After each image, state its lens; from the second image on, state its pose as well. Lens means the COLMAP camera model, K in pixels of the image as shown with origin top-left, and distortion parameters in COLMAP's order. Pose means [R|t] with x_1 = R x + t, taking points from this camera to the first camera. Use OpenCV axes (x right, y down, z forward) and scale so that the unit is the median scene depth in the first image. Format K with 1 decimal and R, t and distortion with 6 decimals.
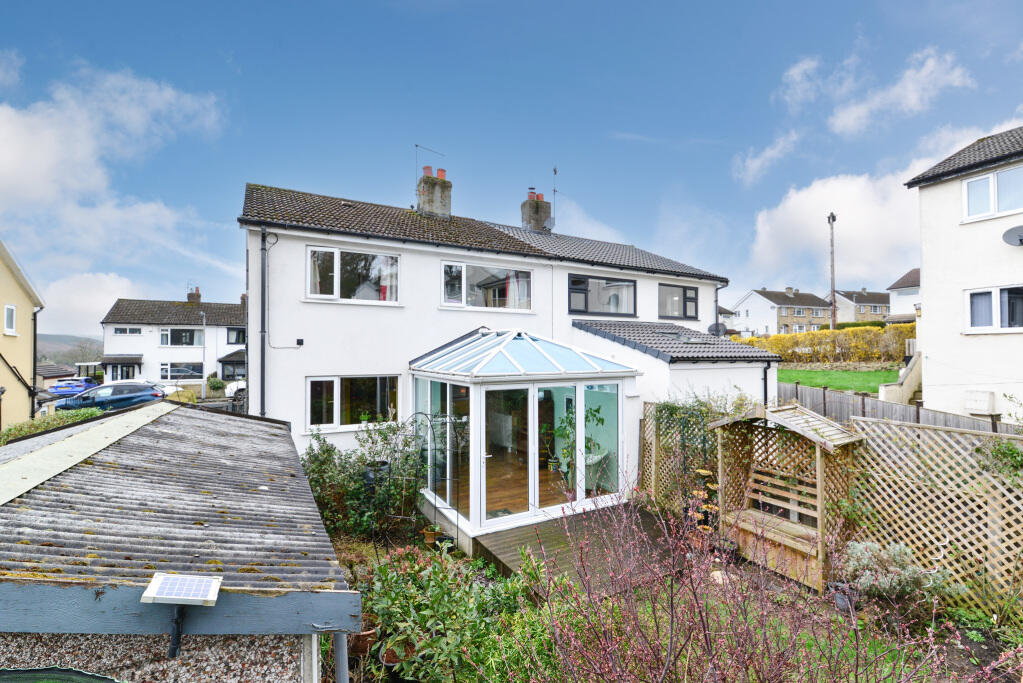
lens RADIAL K [[451.4, 0, 517.7], [0, 451.4, 347.2], [0, 0, 1]] dist [-0.006329, -0.002387]
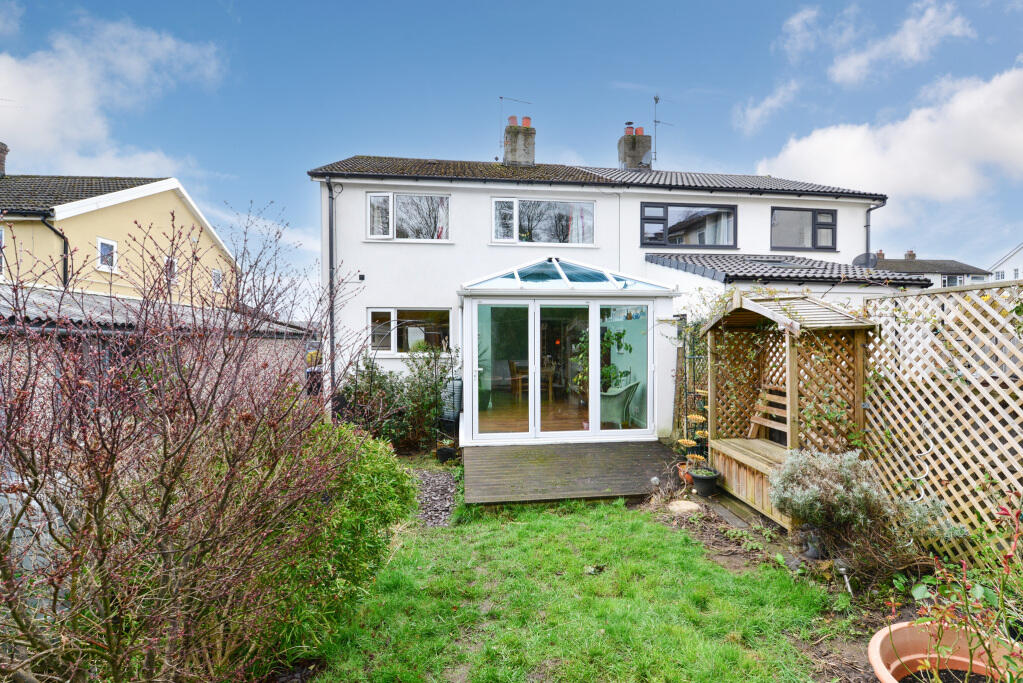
lens RADIAL K [[451.4, 0, 515.3], [0, 451.4, 338.5], [0, 0, 1]] dist [-0.006329, -0.002387]
pose [[0.922245, 0.000208, -0.386607, 0.289422], [0.008177, 0.999766, 0.020045, 0.112762], [0.386521, -0.021647, 0.922027, 0.085043]]
